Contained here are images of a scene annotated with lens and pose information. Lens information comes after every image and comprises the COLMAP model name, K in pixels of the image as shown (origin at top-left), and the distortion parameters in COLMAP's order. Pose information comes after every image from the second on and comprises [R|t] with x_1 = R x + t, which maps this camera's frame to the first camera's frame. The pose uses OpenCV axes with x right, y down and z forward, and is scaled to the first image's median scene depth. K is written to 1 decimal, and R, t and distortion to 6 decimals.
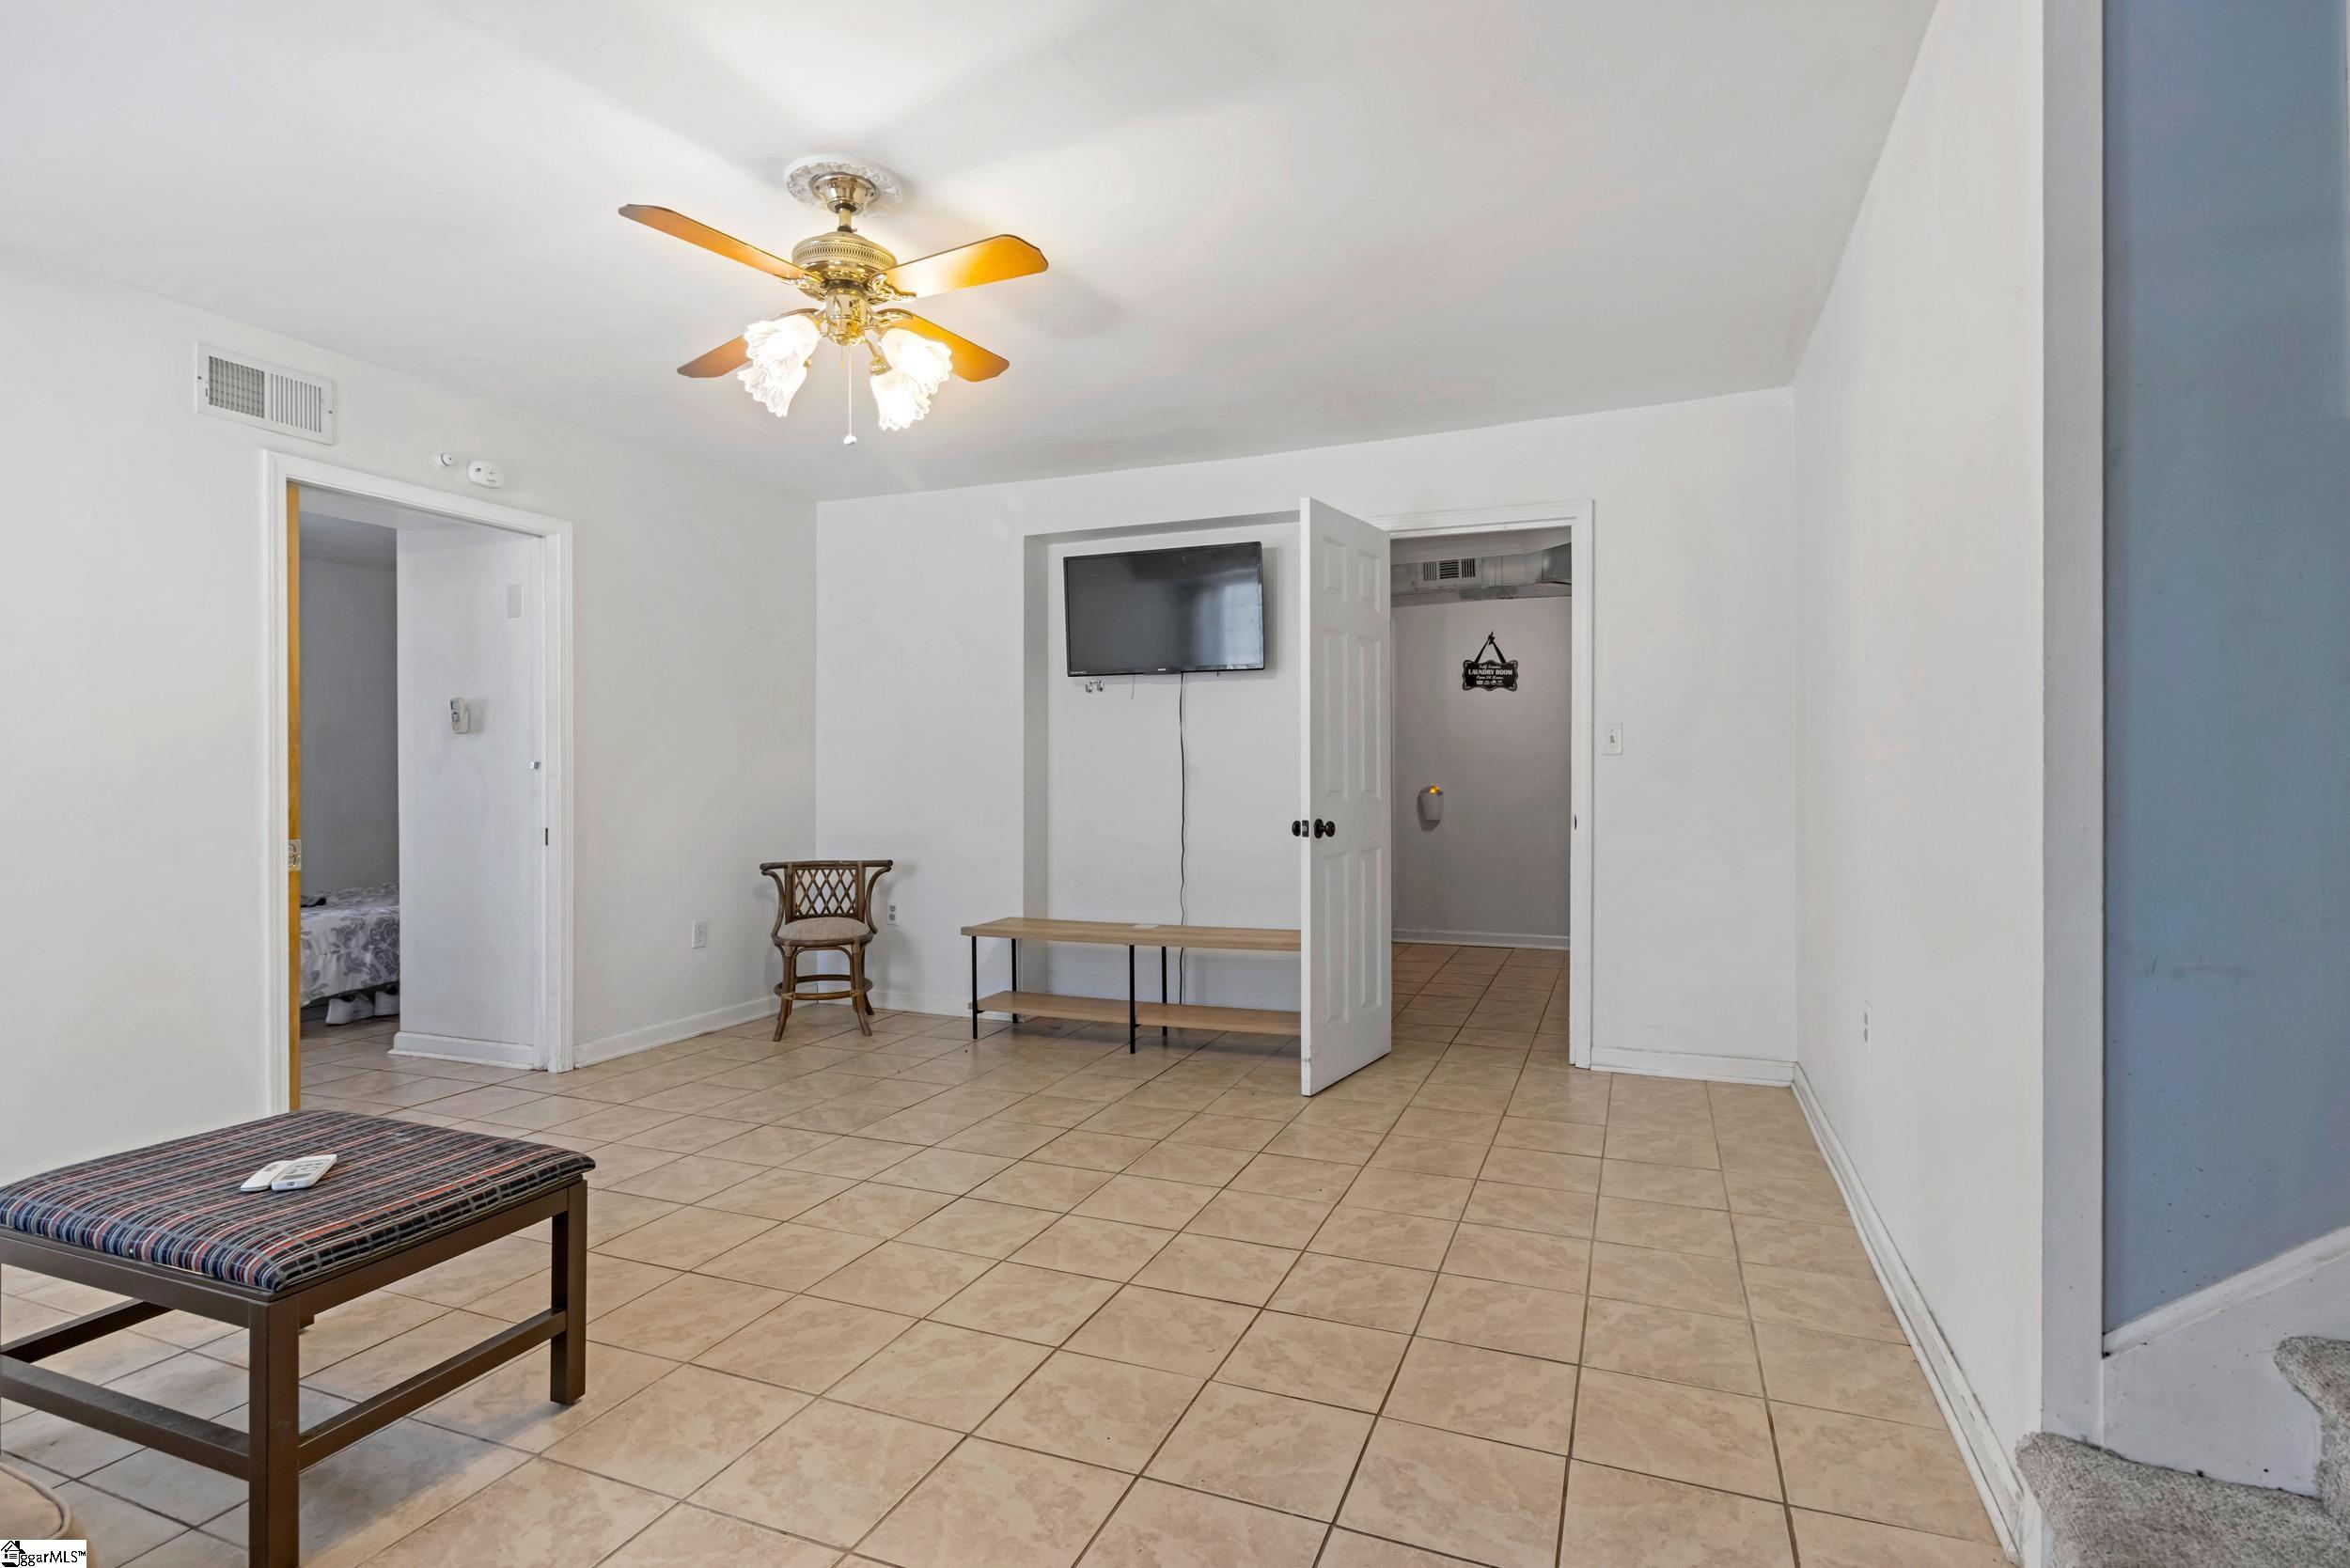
lens RADIAL K [[1127.2, 0, 1185.7], [0, 1127.2, 763.8], [0, 0, 1]] dist [-0.000007, 0.000433]
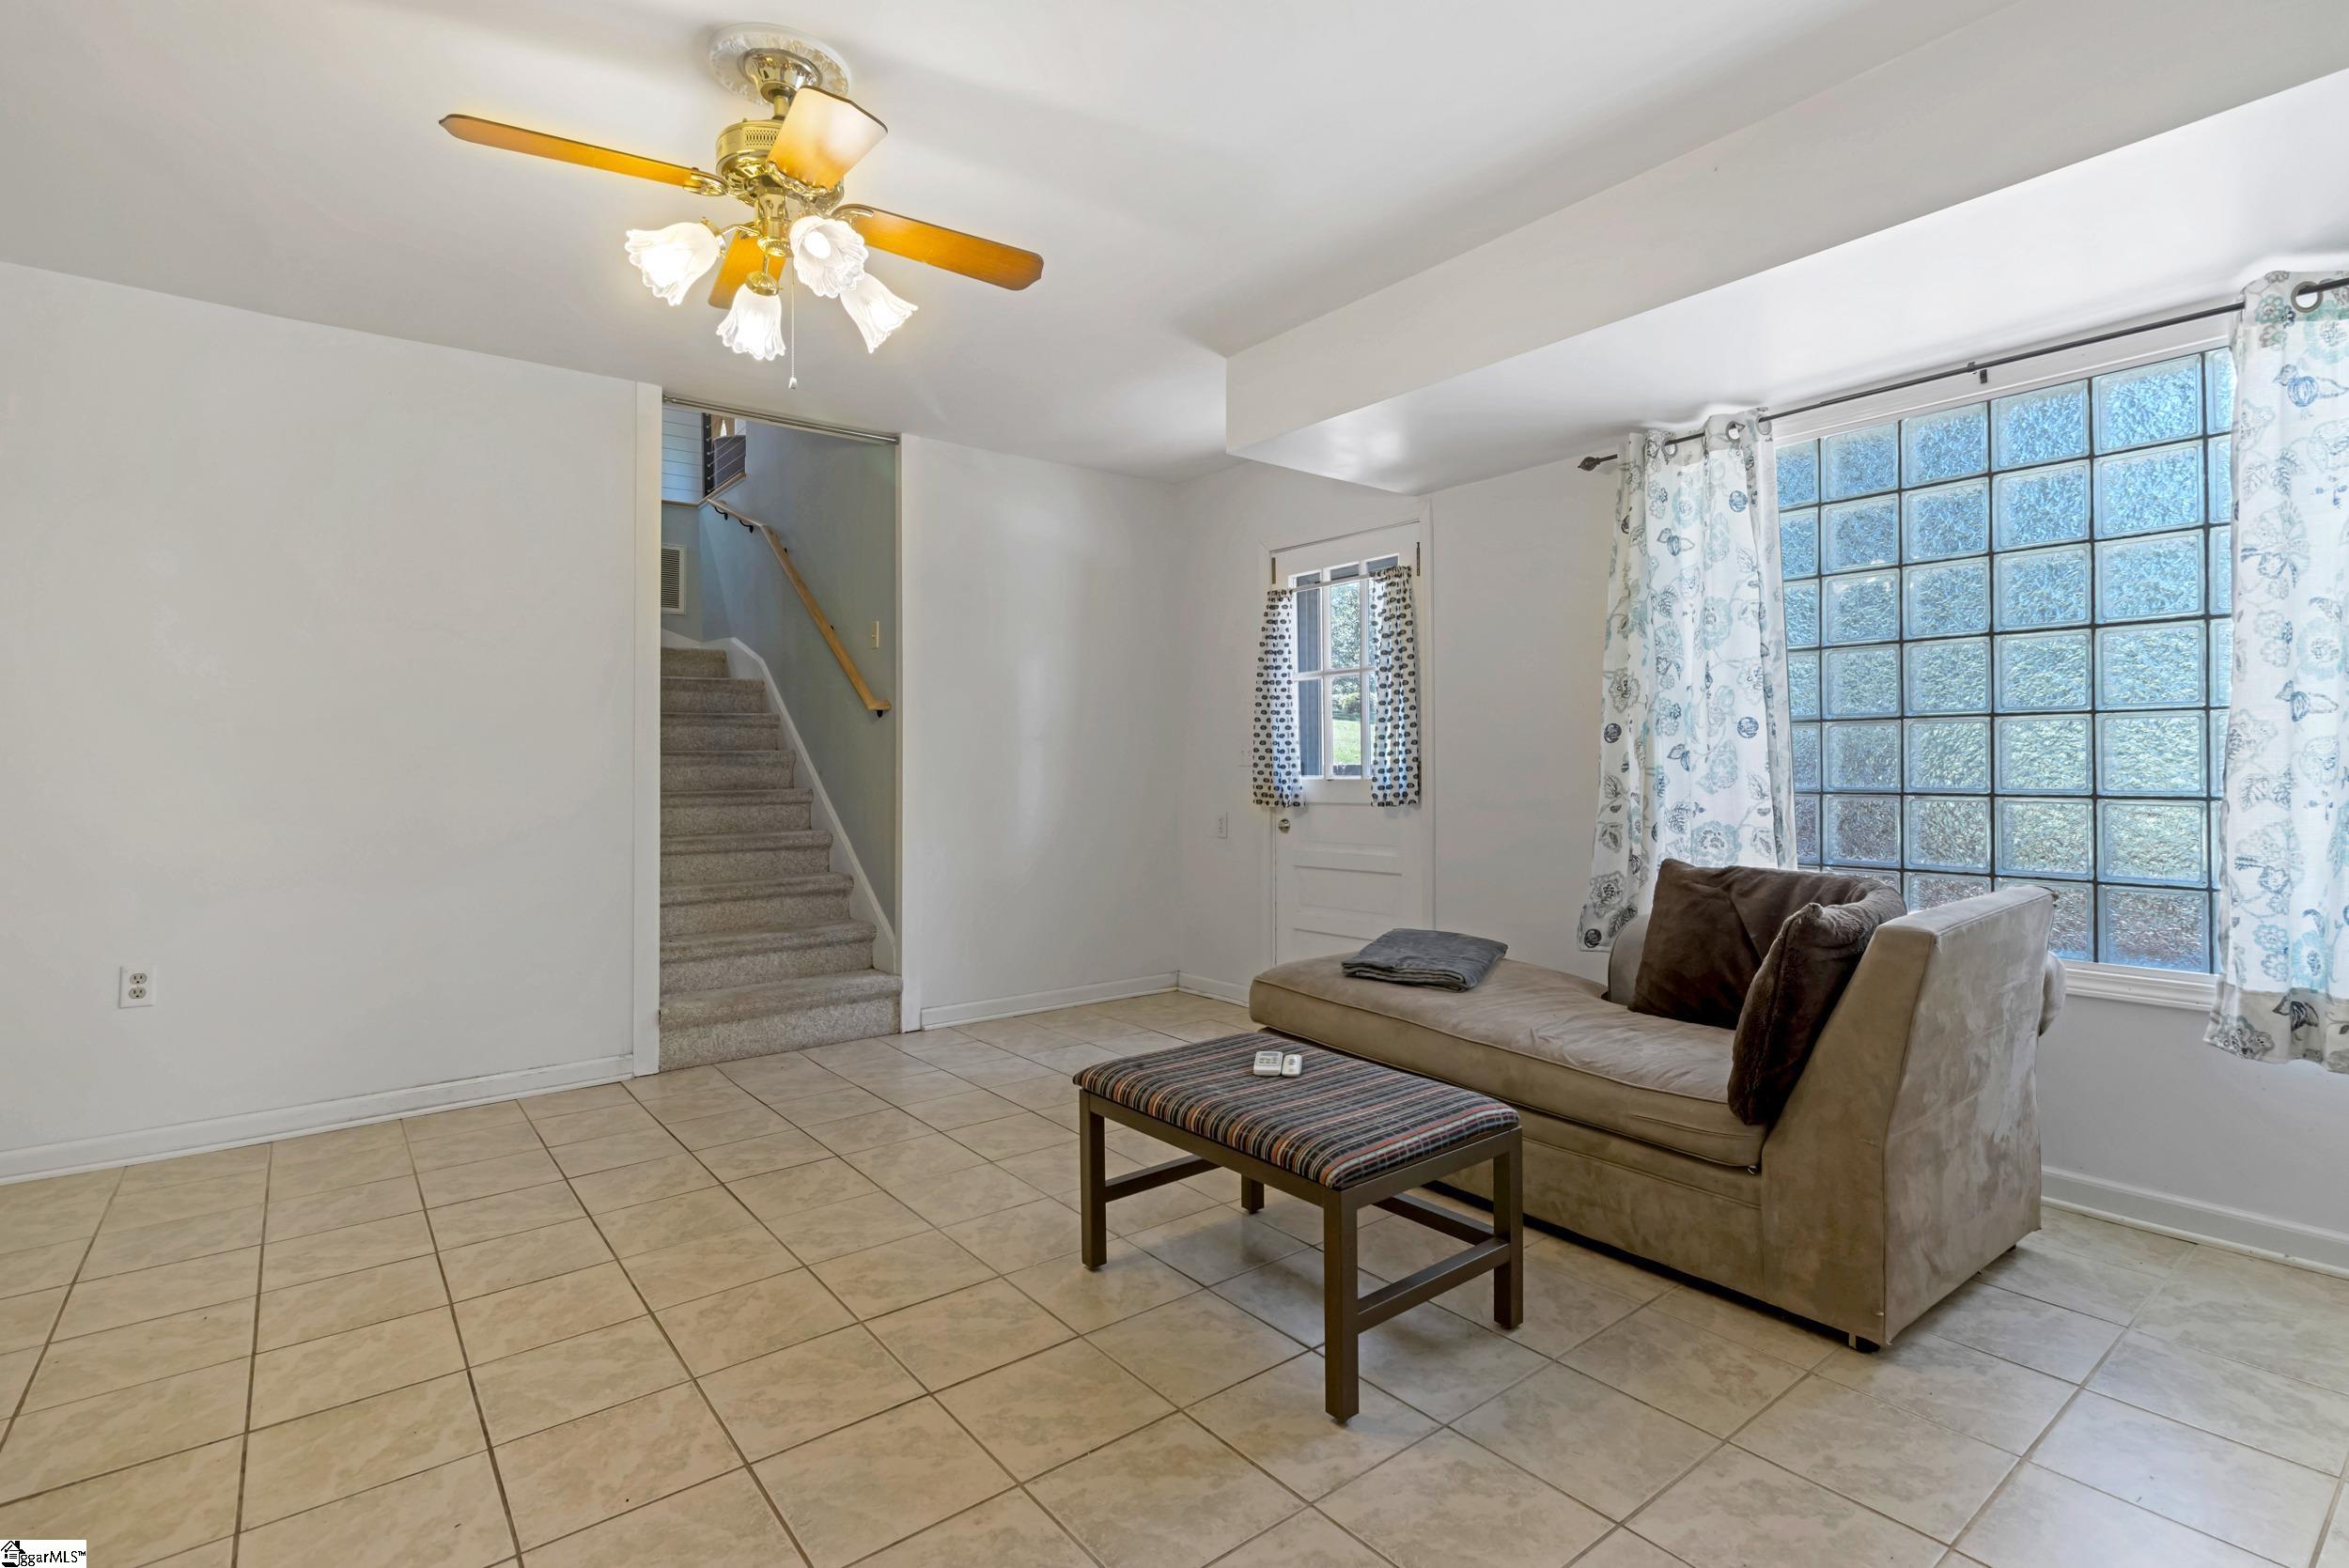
lens RADIAL K [[1126.6, 0, 1185.2], [0, 1126.6, 763.8], [0, 0, 1]] dist [-0.000007, 0.000433]
pose [[-0.863447, 0.004961, 0.504416, -1.228834], [0.002947, 0.999984, -0.004792, 0.021919], [-0.504431, -0.002651, -0.863448, 1.967522]]
